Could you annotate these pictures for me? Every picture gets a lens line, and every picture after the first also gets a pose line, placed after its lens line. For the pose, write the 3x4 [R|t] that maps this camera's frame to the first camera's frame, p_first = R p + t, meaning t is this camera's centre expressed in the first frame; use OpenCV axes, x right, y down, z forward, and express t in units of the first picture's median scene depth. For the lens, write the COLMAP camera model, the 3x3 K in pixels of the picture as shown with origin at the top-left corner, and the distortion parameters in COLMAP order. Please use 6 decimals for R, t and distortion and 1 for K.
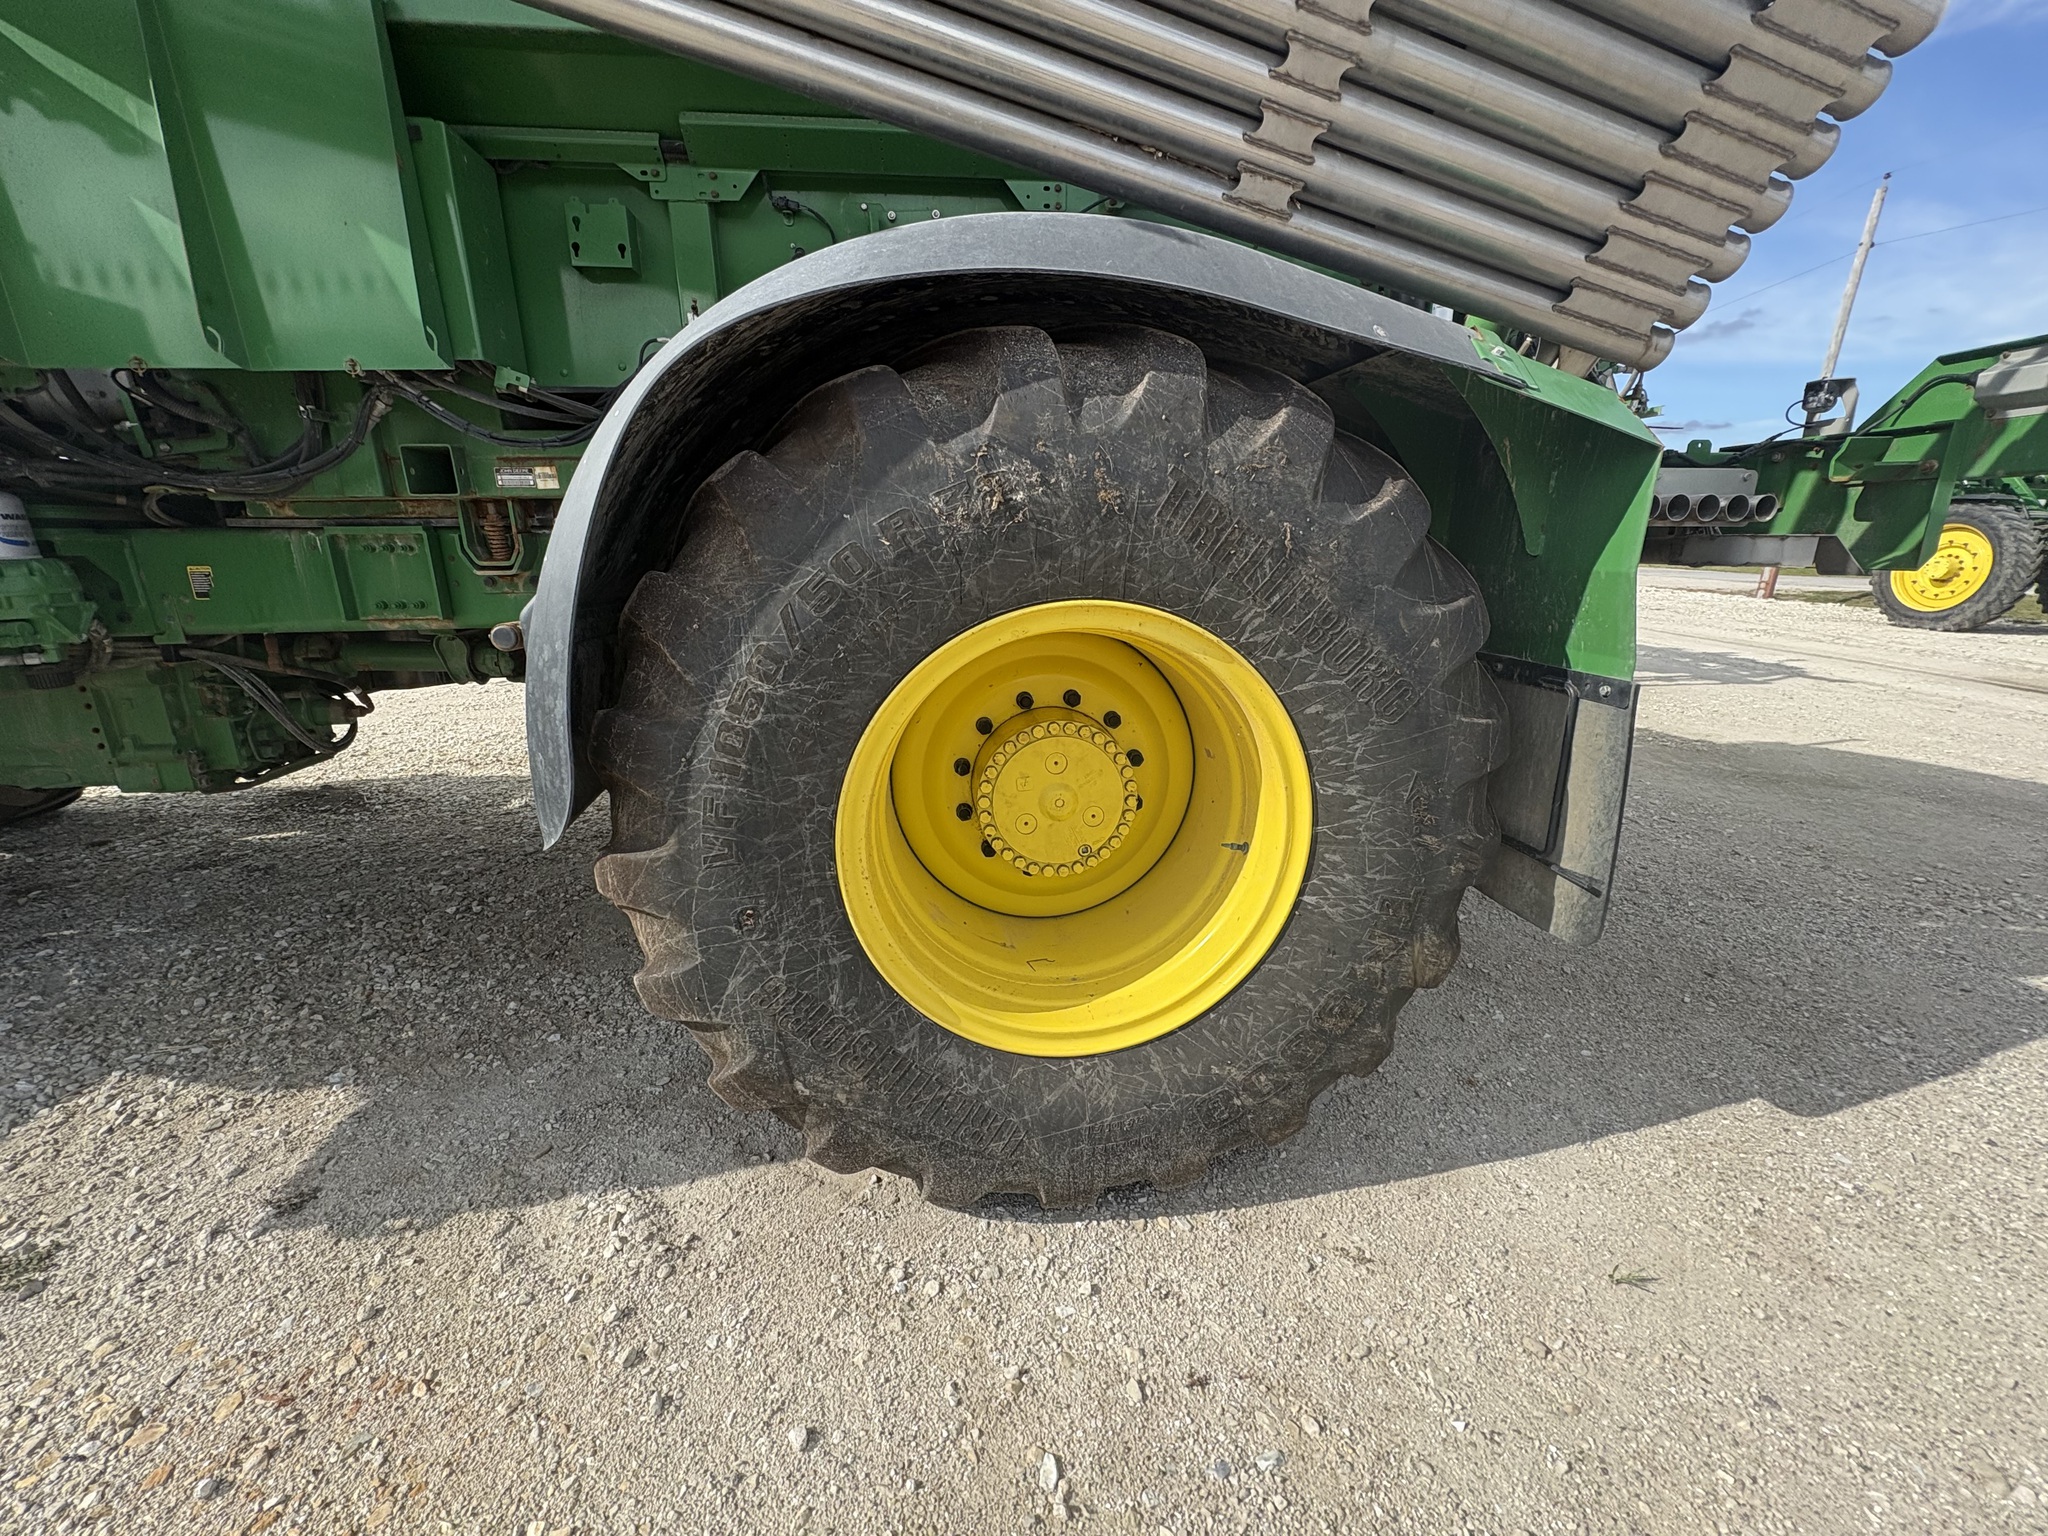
lens RADIAL K [[828.0, 0, 1025.8], [0, 828.0, 771.6], [0, 0, 1]] dist [0.002684, 0.000443]
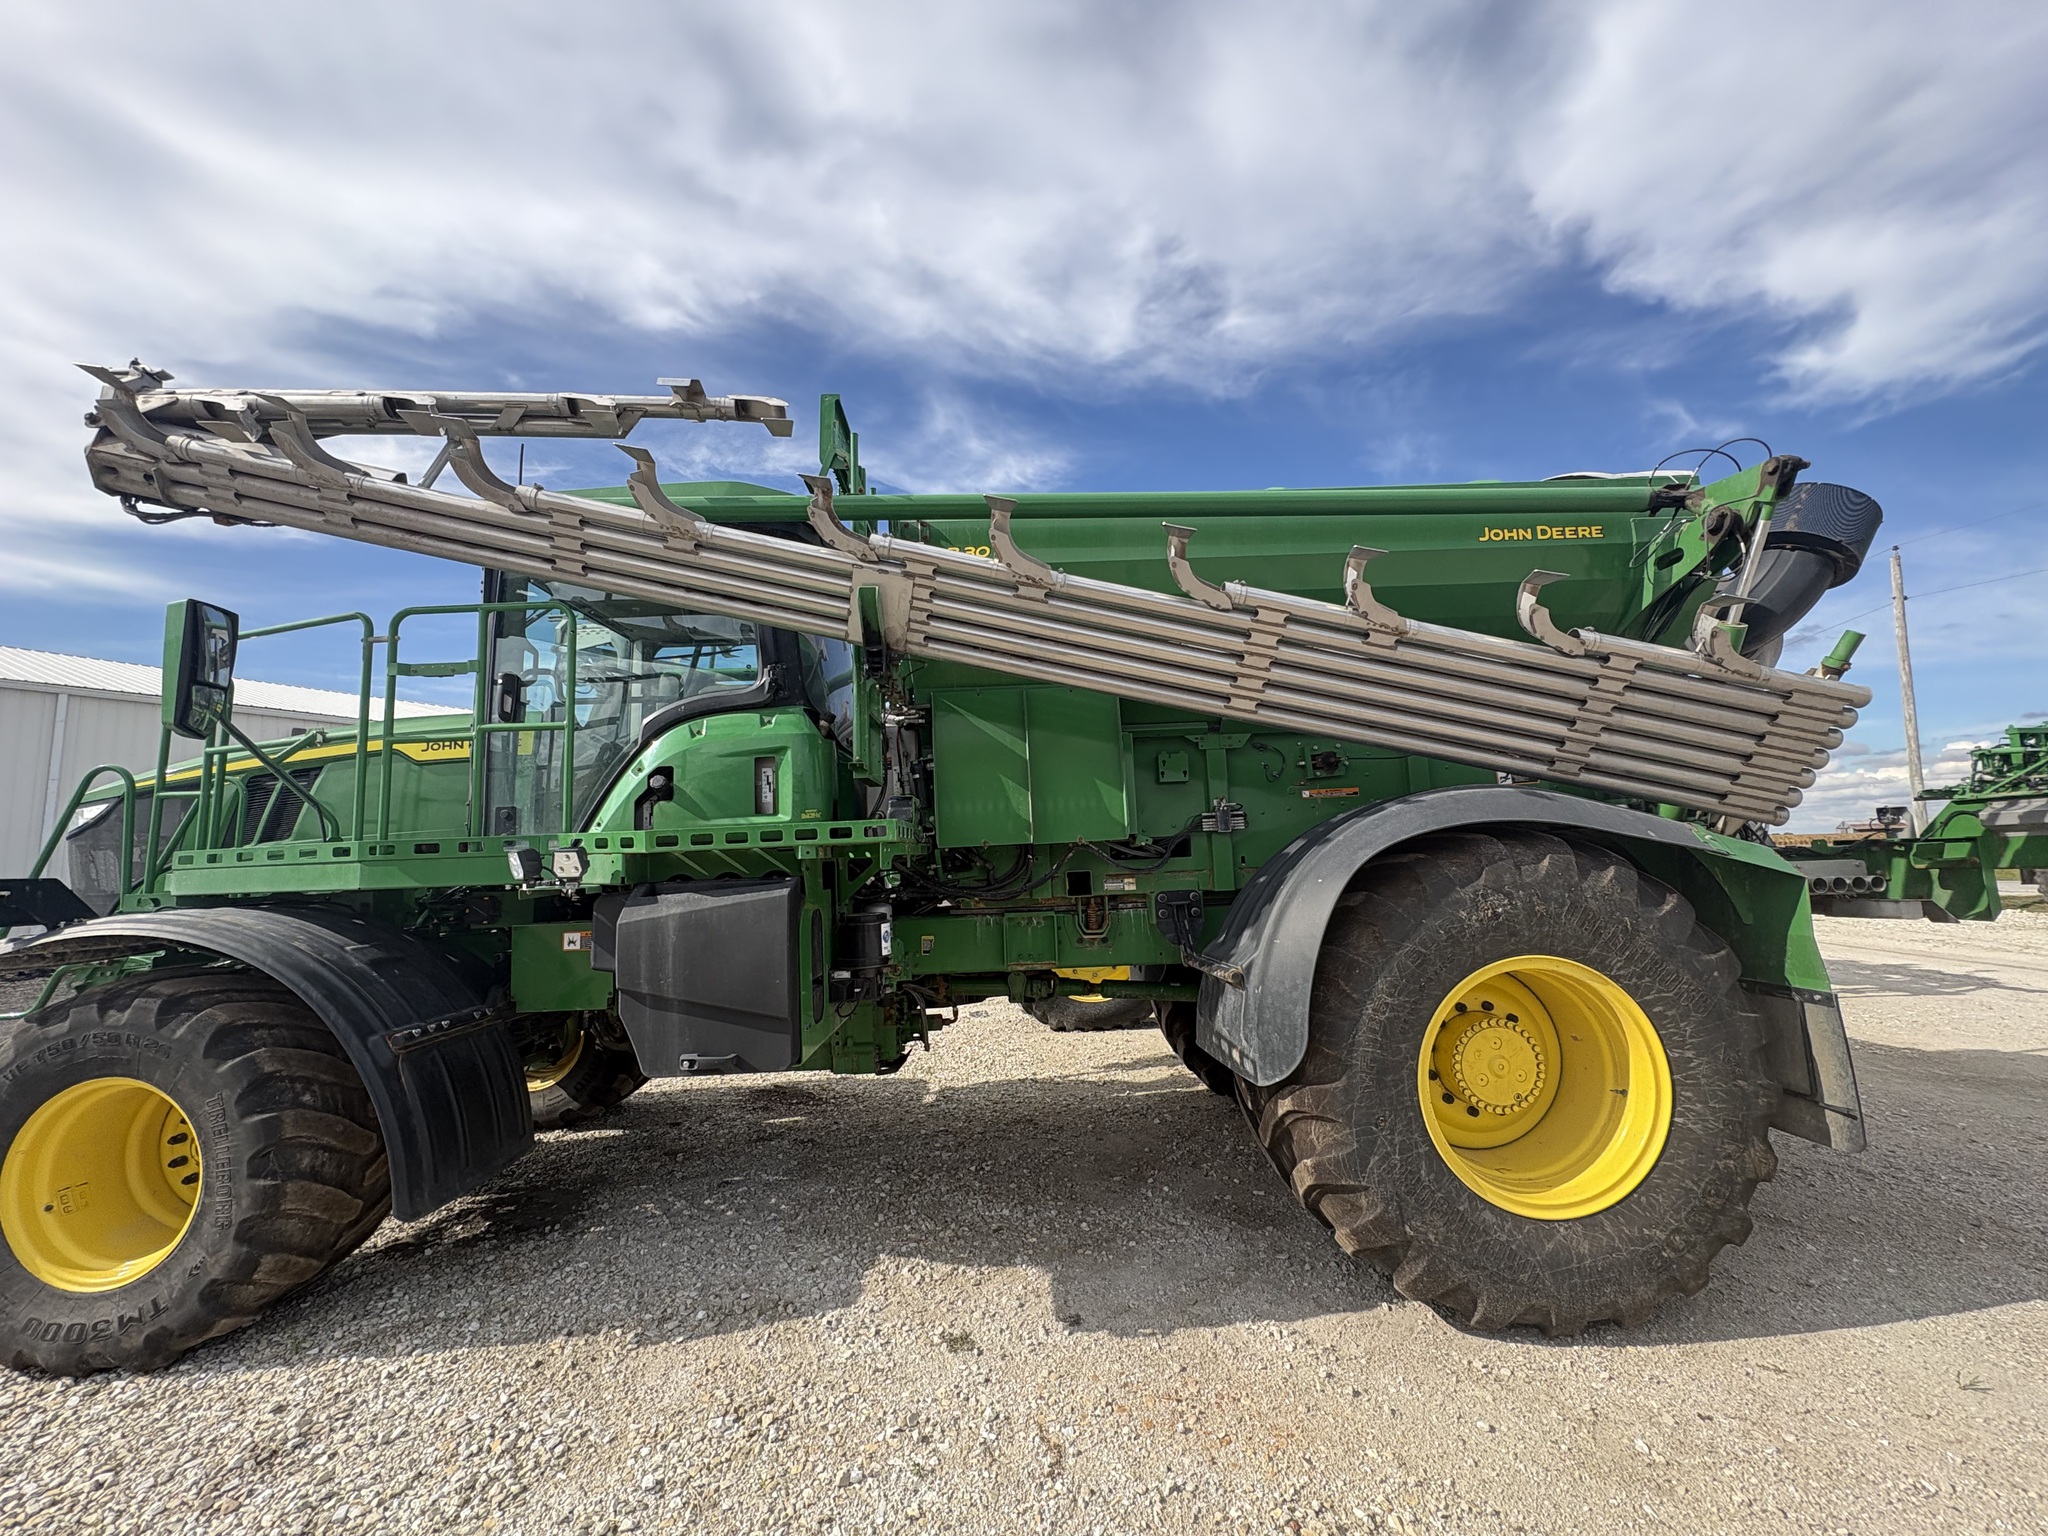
lens RADIAL K [[828.0, 0, 1021.8], [0, 828.0, 761.8], [0, 0, 1]] dist [0.002684, 0.000443]
pose [[0.993530, -0.041892, -0.105561, -0.081482], [-0.001437, 0.924770, -0.380524, 0.011833], [0.113561, 0.378213, 0.918727, -0.106235]]
